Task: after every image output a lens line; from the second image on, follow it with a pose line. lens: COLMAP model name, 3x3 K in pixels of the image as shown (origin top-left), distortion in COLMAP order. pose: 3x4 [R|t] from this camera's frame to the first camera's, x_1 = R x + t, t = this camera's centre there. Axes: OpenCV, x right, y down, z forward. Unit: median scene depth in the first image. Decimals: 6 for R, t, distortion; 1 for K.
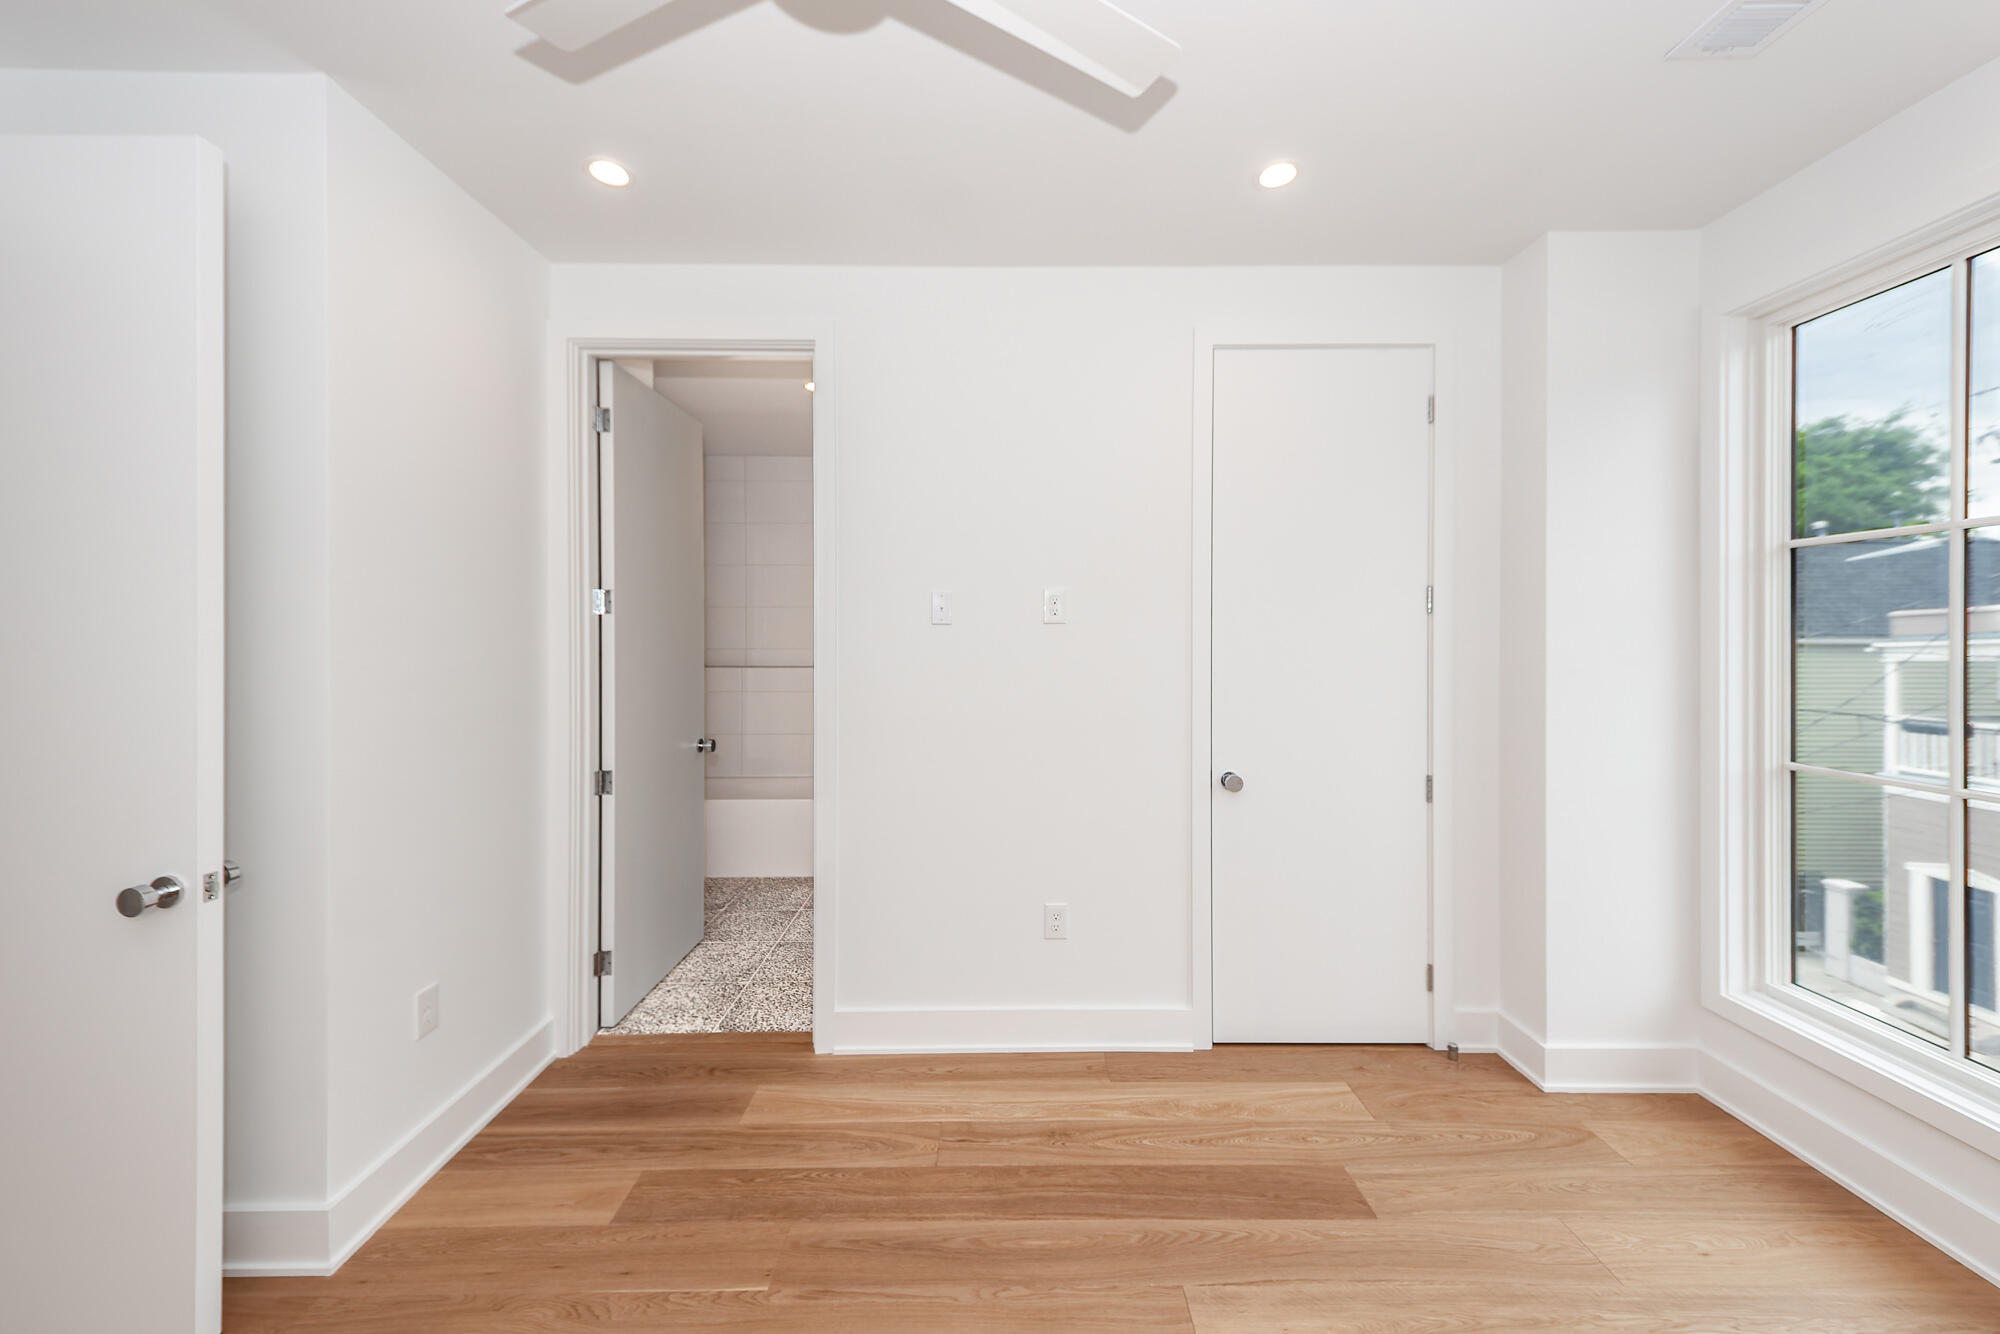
lens RADIAL K [[772.0, 0, 991.3], [0, 772.0, 652.8], [0, 0, 1]] dist [0.015622, -0.004105]
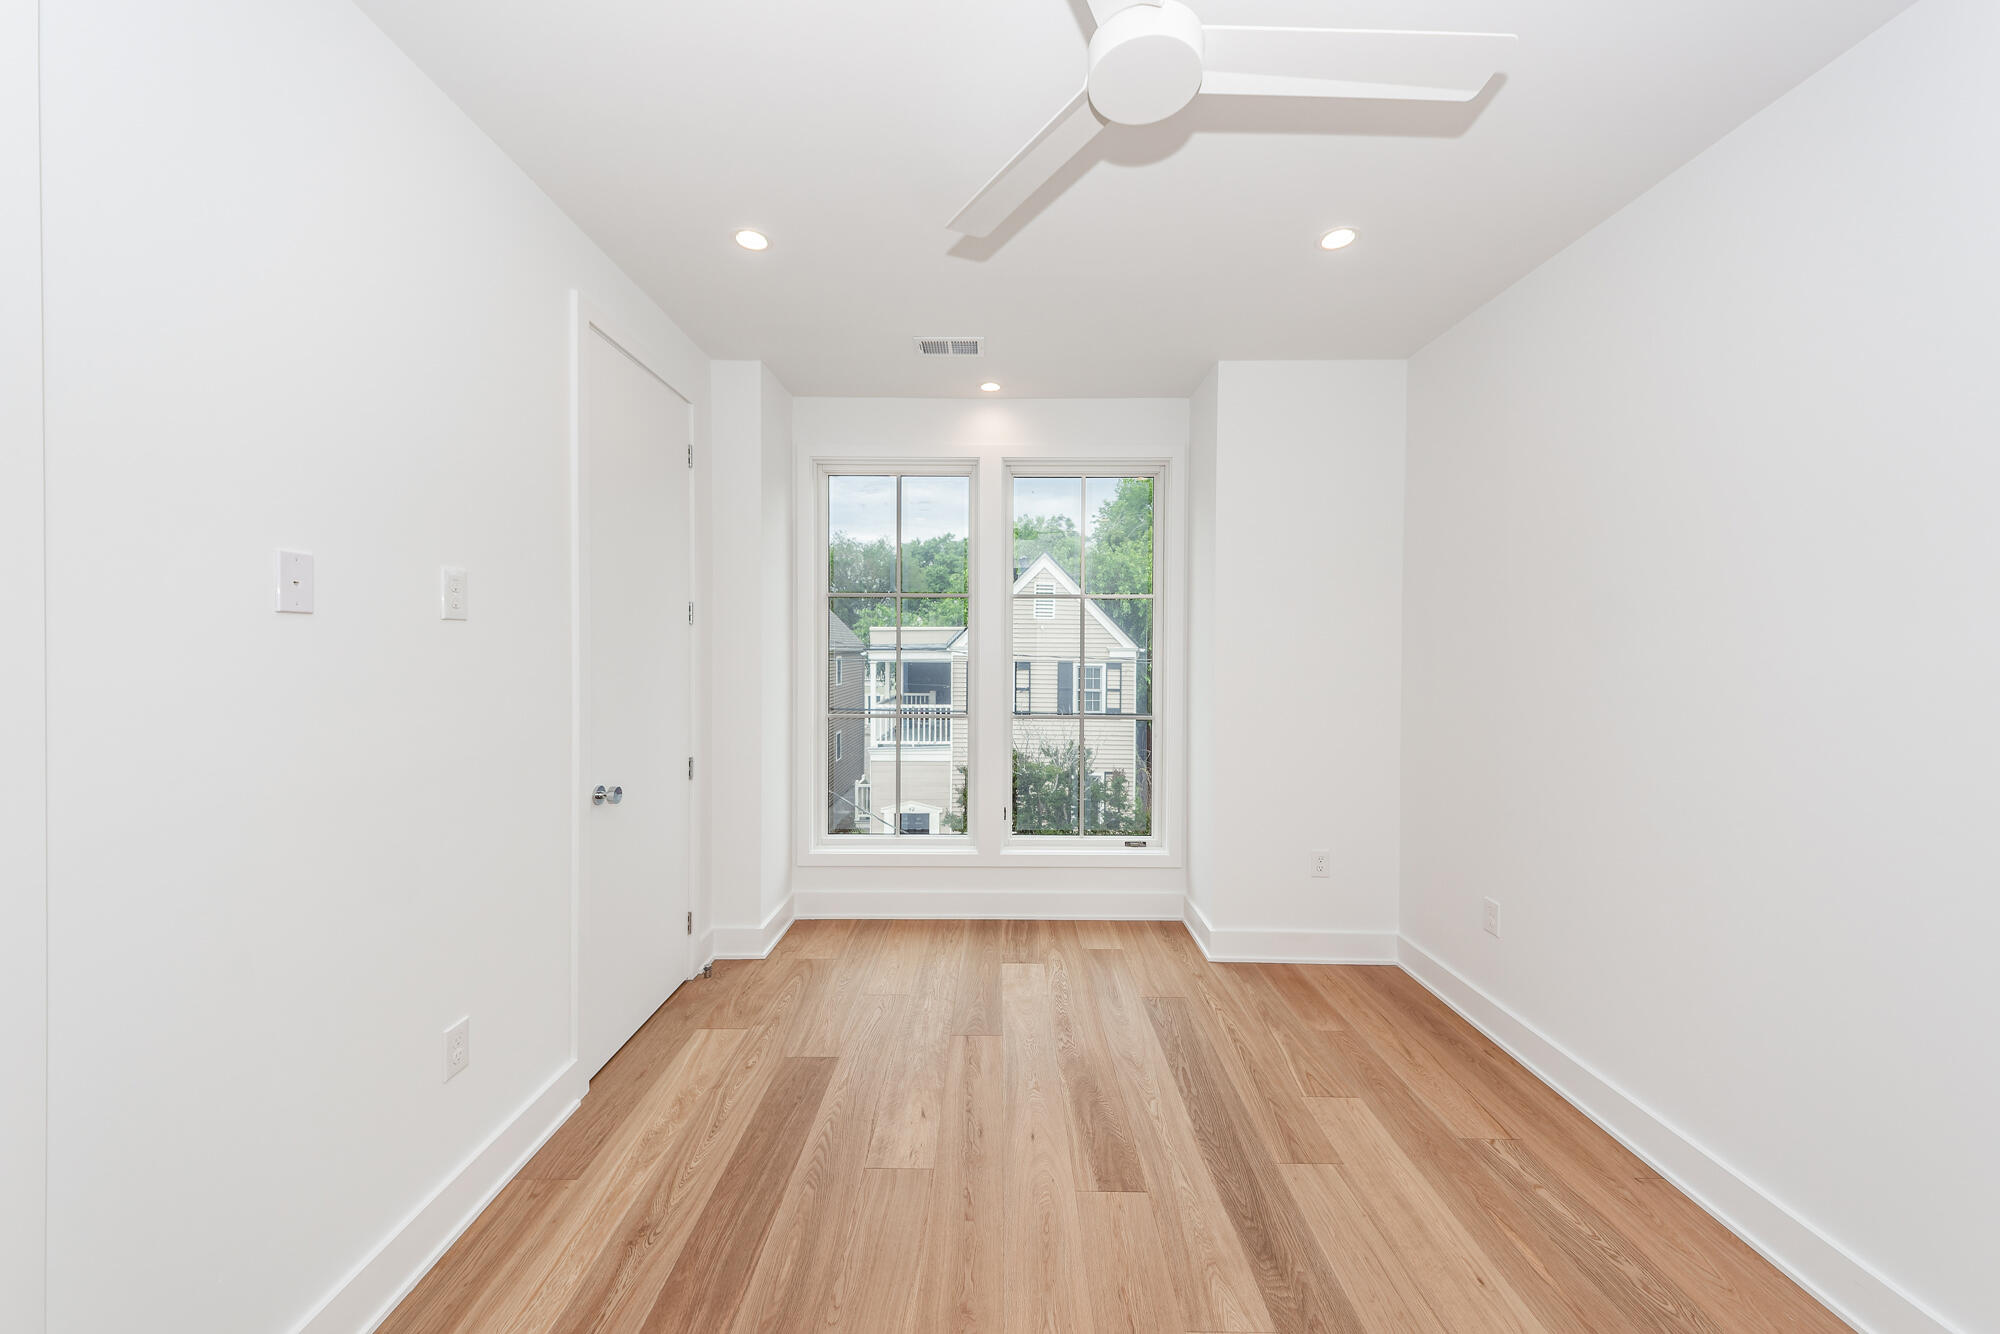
lens RADIAL K [[772.0, 0, 998.5], [0, 772.0, 654.7], [0, 0, 1]] dist [0.015622, -0.004105]
pose [[-0.041614, -0.008845, 0.999095, -0.815192], [0.016089, 0.999825, 0.009522, -0.007386], [-0.999004, 0.016470, -0.041465, 0.682864]]
